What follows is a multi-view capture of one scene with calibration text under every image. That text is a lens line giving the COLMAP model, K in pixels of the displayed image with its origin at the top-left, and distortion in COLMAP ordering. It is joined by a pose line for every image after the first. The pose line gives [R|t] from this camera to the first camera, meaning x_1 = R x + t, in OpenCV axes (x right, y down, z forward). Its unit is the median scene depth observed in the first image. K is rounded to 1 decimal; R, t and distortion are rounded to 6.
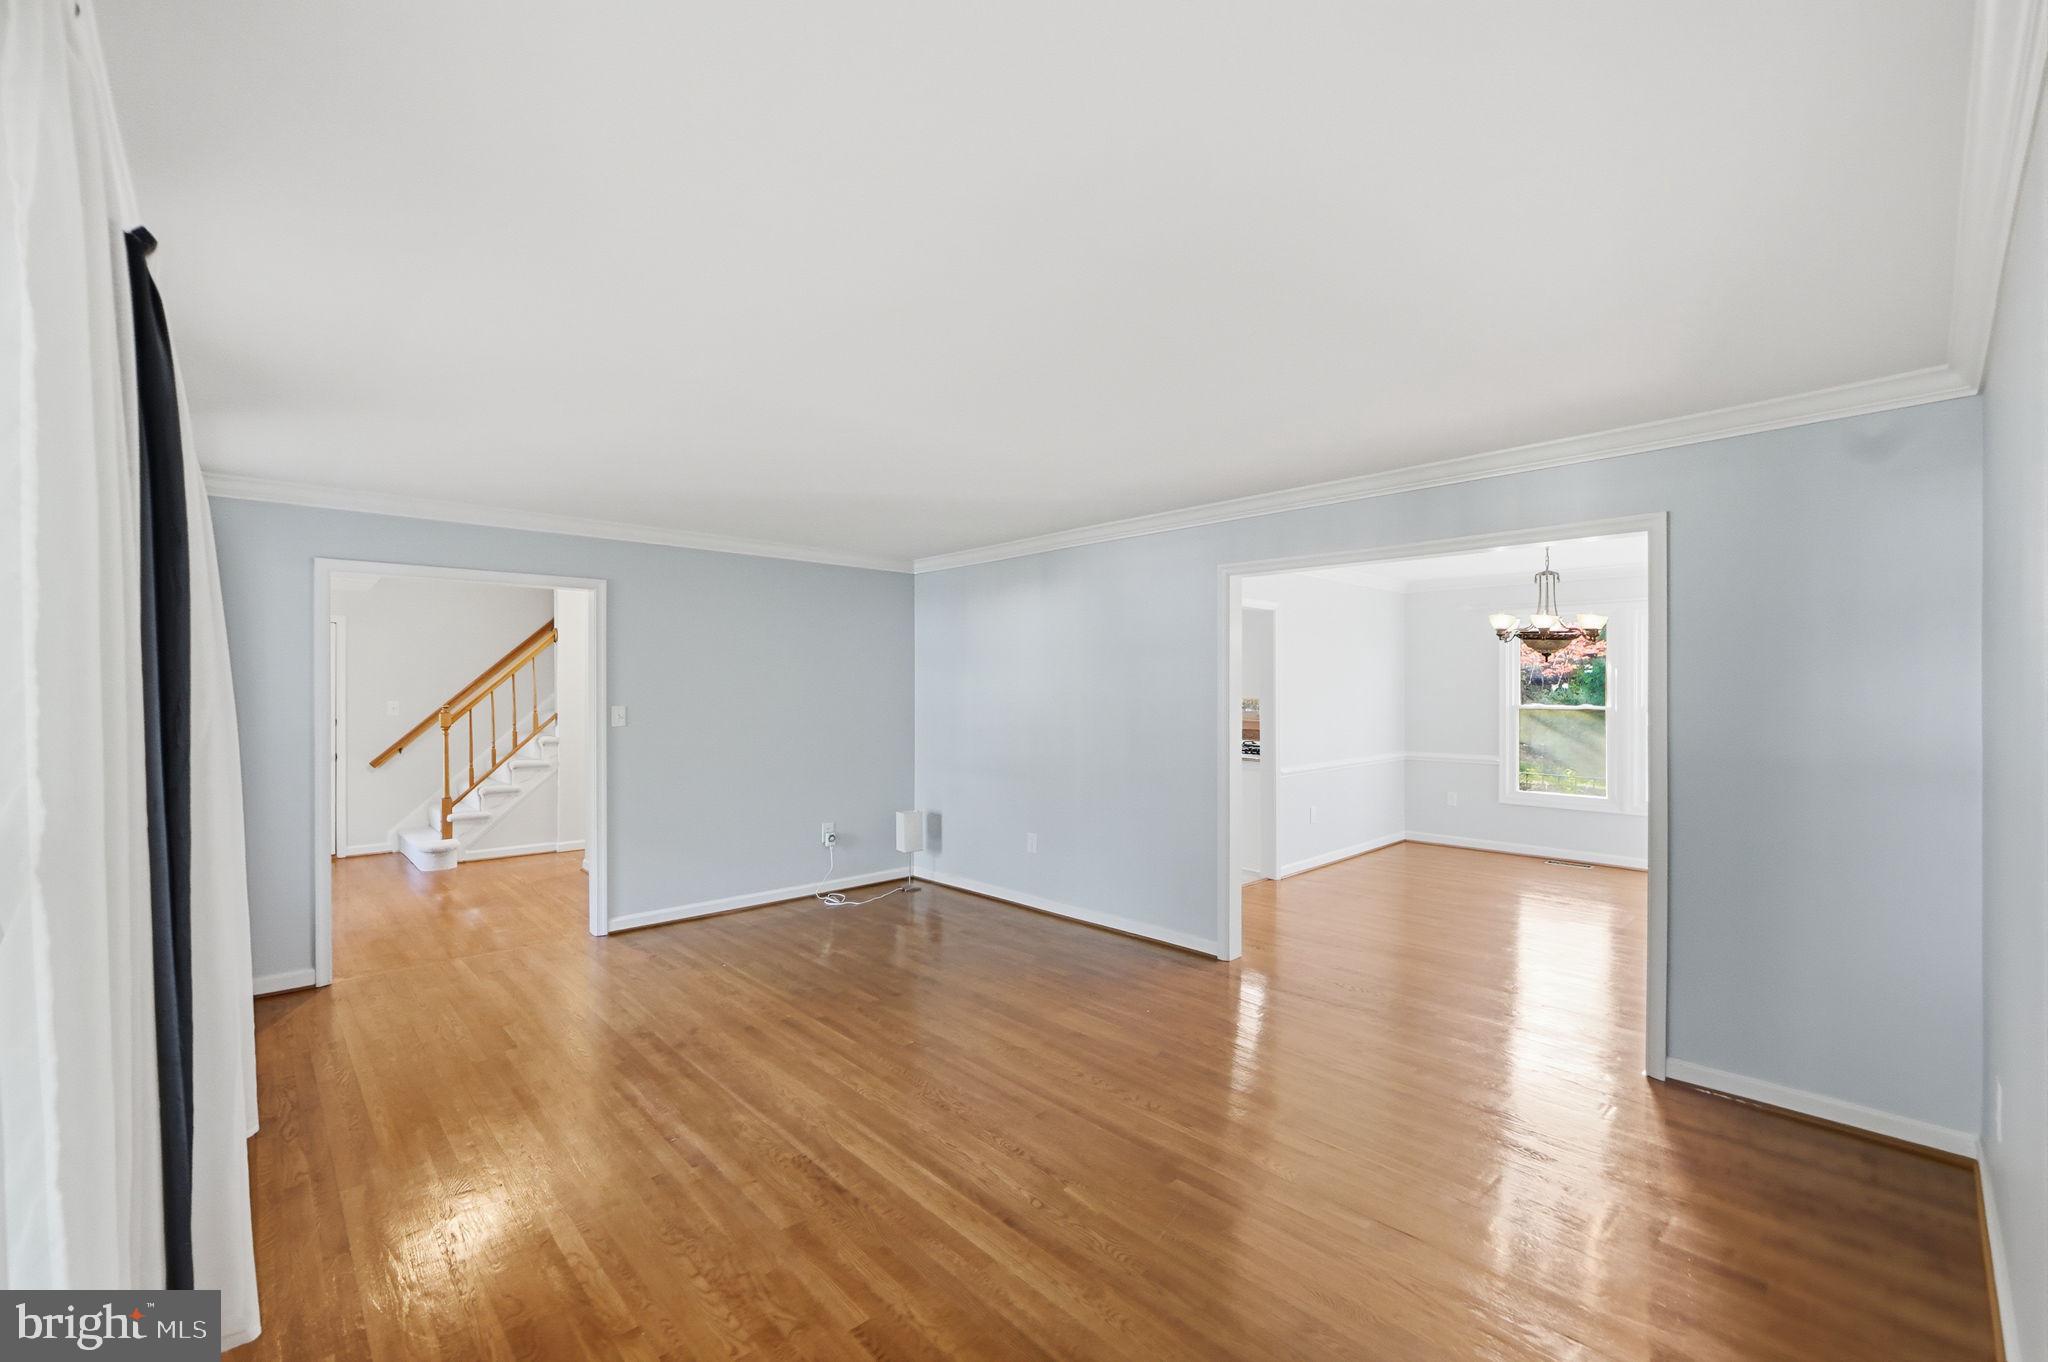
lens RADIAL K [[859.7, 0, 1023.0], [0, 859.7, 684.2], [0, 0, 1]] dist [-0.008360, 0.001071]
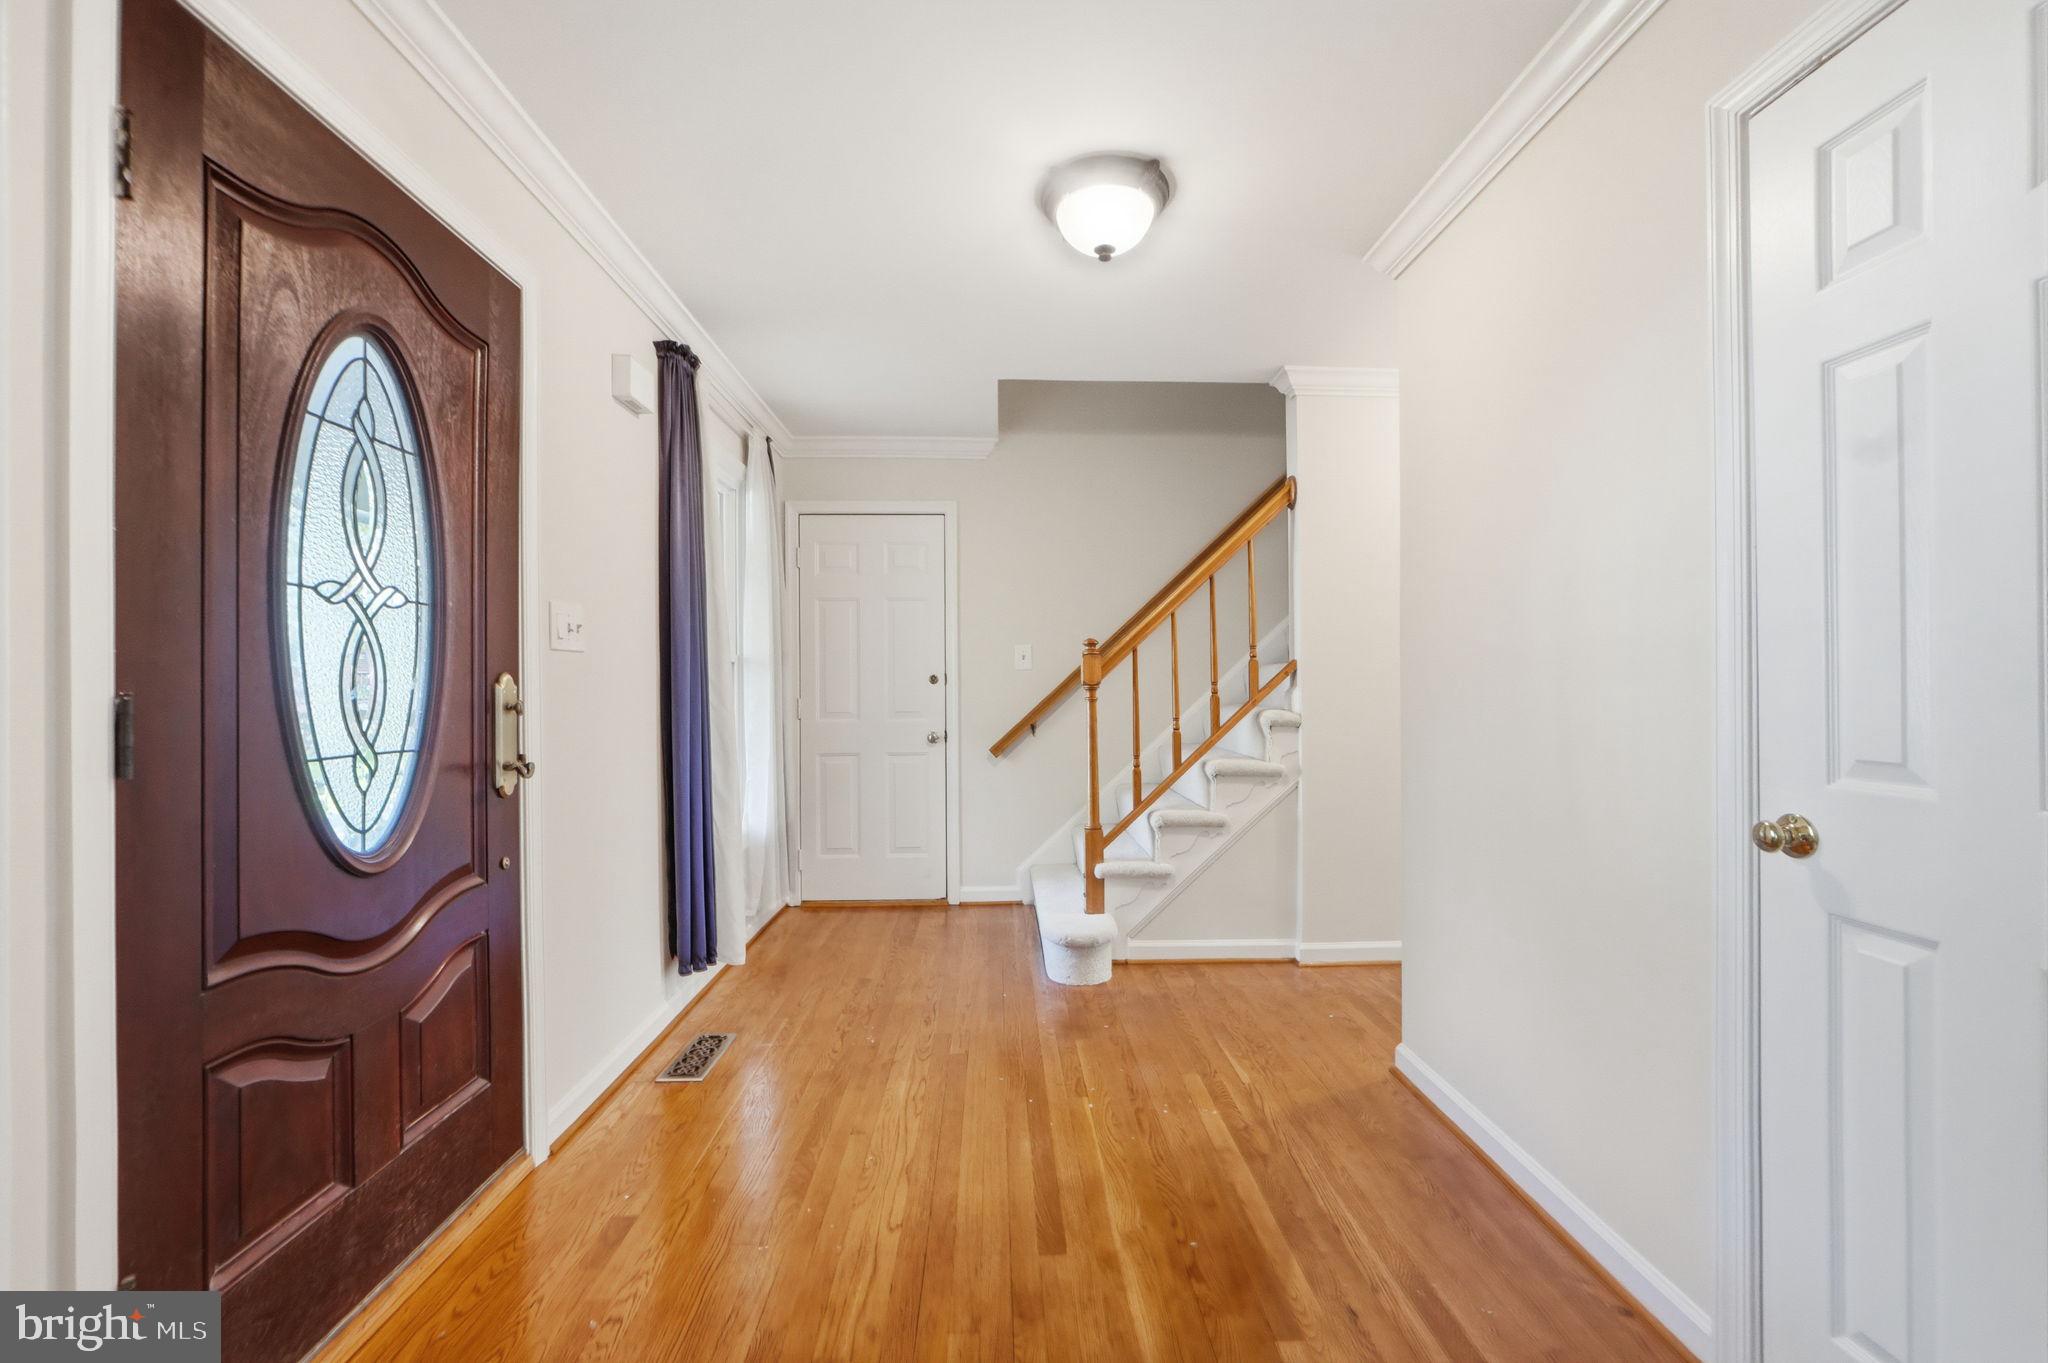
lens RADIAL K [[859.7, 0, 1018.4], [0, 859.7, 682.3], [0, 0, 1]] dist [-0.008360, 0.001071]
pose [[0.753507, -0.002873, -0.657434, -0.364053], [0.004876, 0.999987, 0.001218, 0.045942], [0.657422, -0.004123, 0.753511, 0.572905]]
